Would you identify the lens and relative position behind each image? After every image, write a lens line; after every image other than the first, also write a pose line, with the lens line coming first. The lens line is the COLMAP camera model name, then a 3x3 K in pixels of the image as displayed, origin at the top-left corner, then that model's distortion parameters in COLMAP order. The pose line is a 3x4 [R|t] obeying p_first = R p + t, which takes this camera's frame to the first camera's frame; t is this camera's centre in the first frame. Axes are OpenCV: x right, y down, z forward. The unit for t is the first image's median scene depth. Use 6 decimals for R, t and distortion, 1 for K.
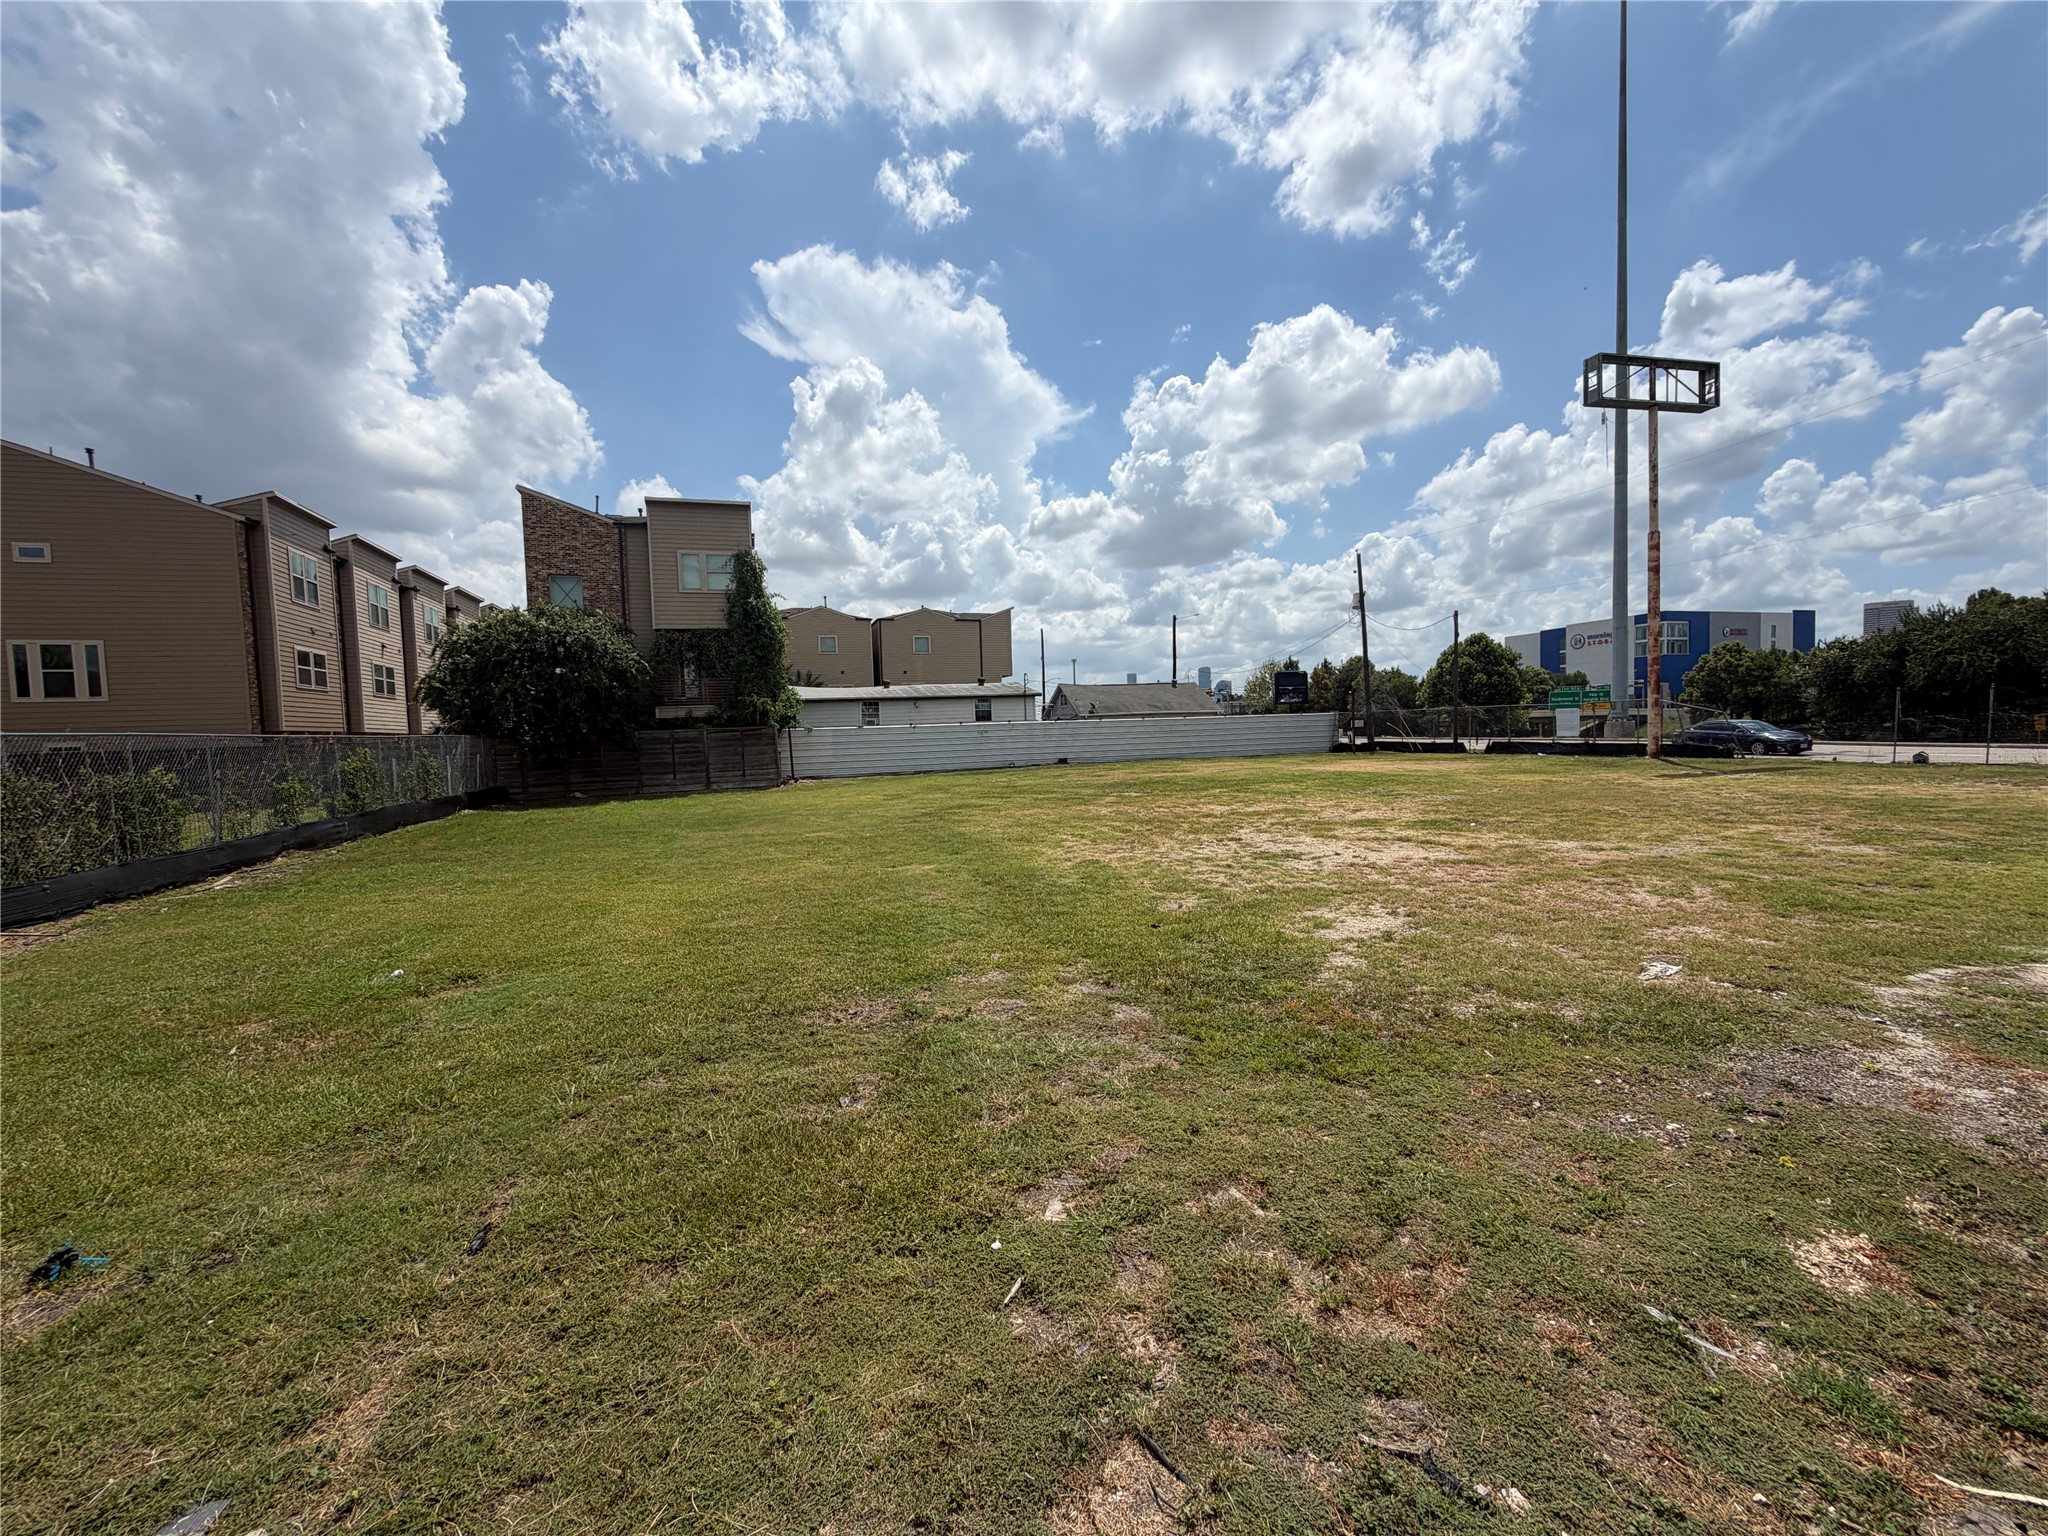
lens RADIAL K [[812.4, 0, 1014.5], [0, 812.4, 769.3], [0, 0, 1]] dist [0.000978, -0.000188]
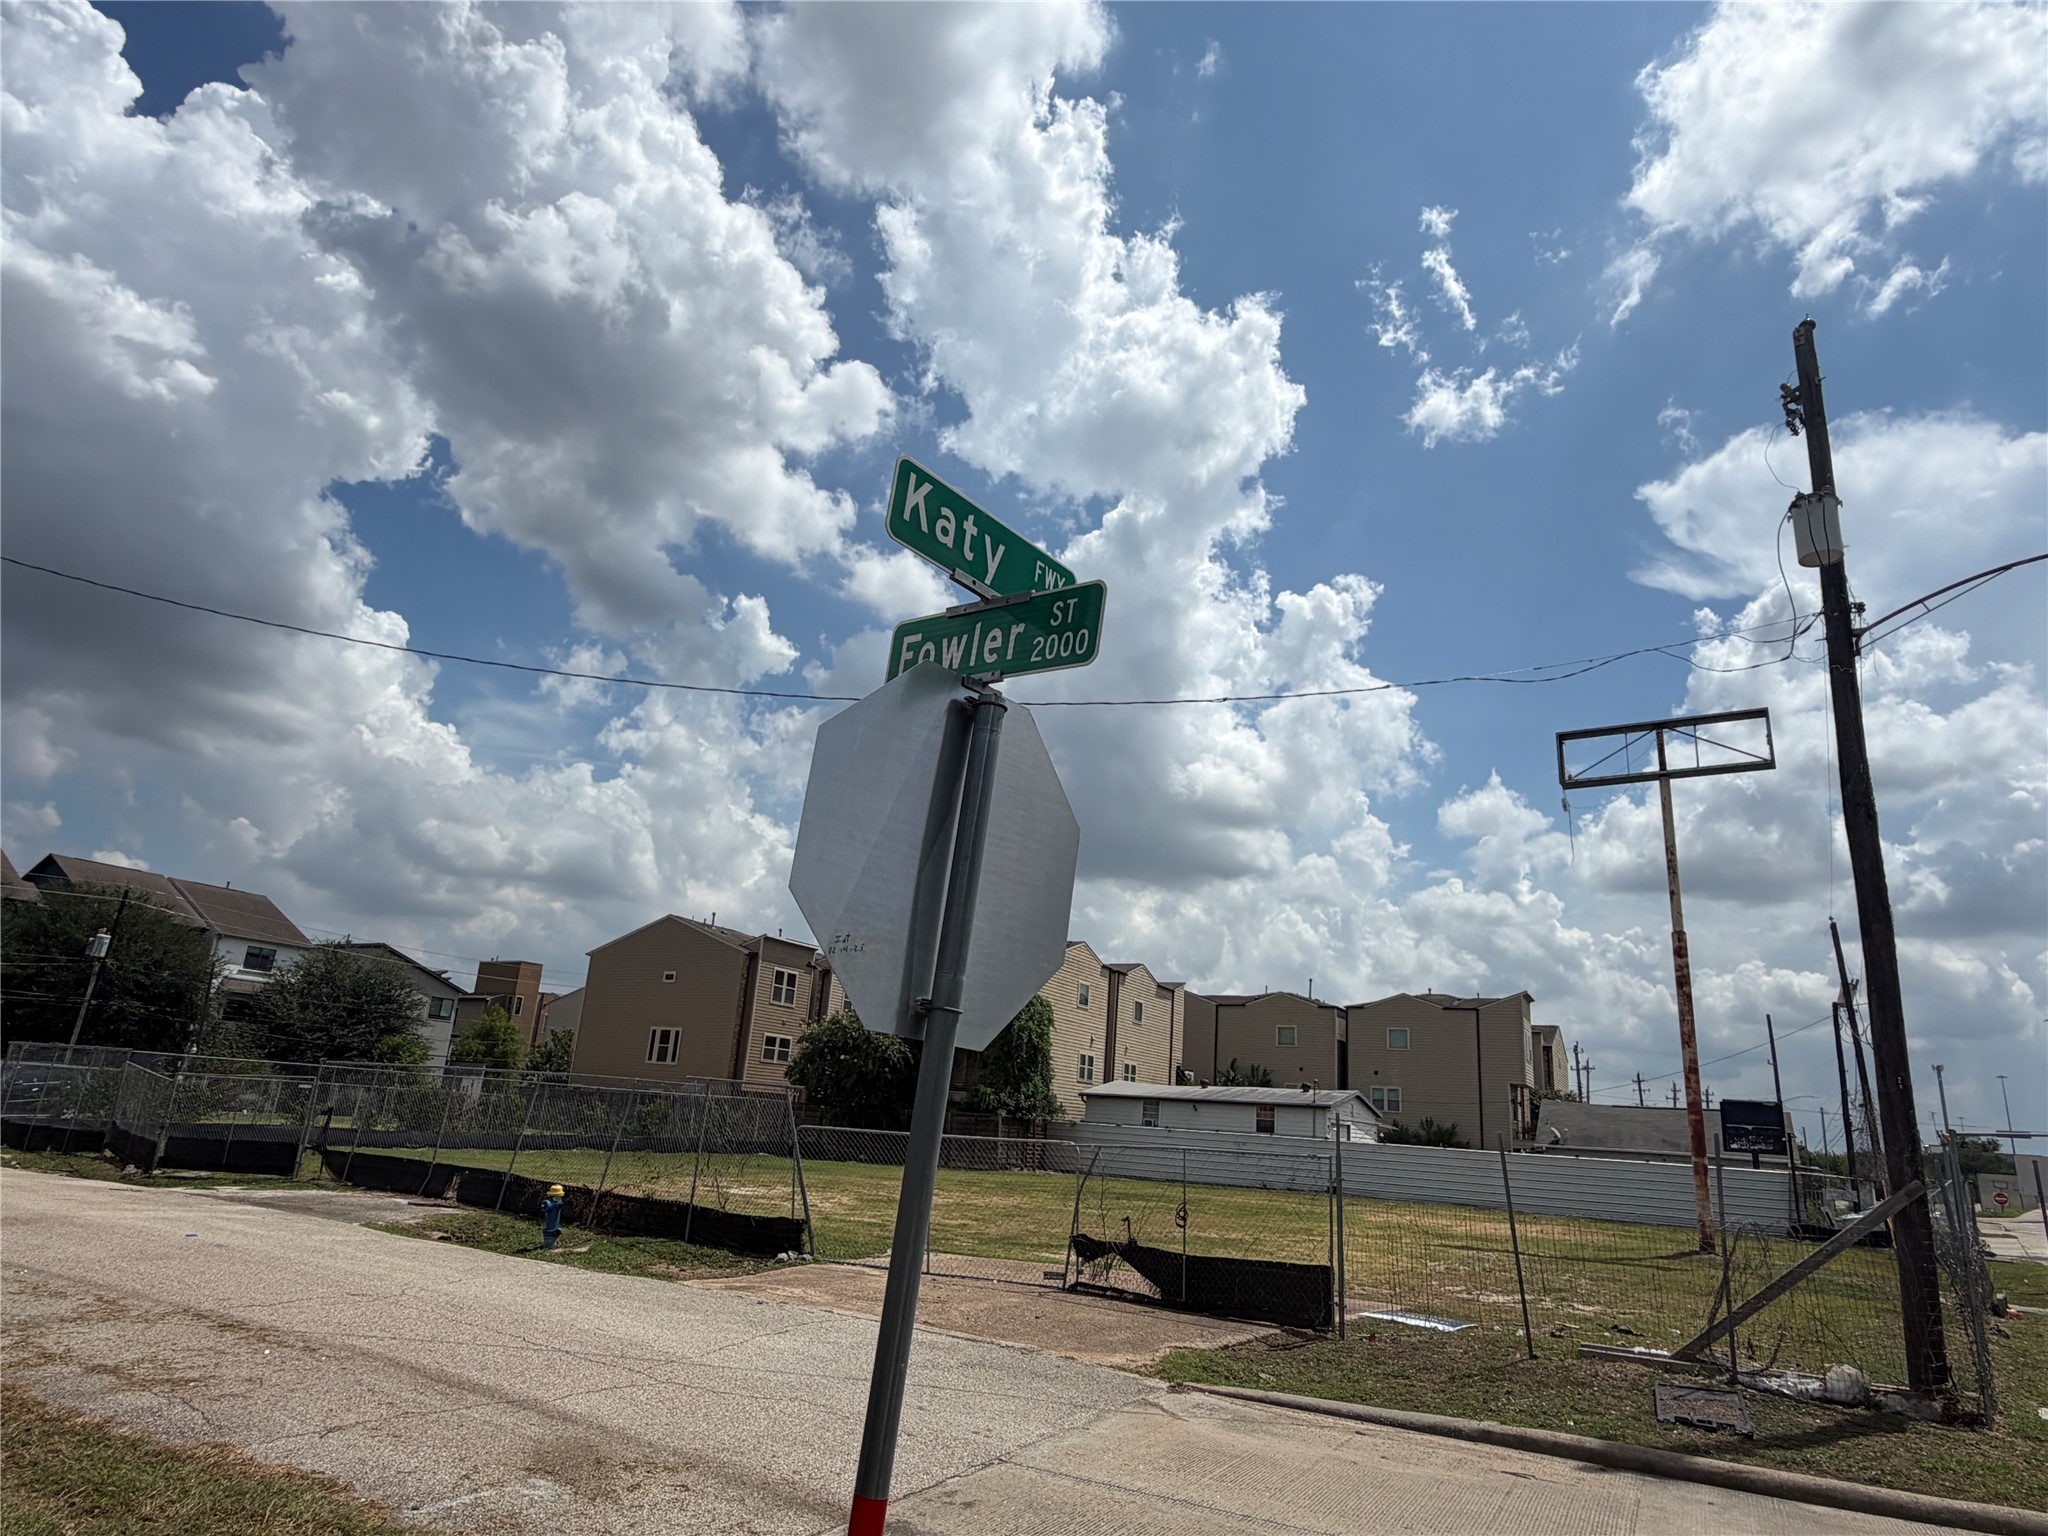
lens RADIAL K [[1161.4, 0, 1029.3], [0, 1161.4, 777.3], [0, 0, 1]] dist [0.000772, -0.000252]
pose [[0.687322, -0.130066, -0.714612, 1.075352], [-0.124558, 0.948157, -0.292375, -0.035437], [0.715593, 0.289967, 0.635489, -0.149114]]
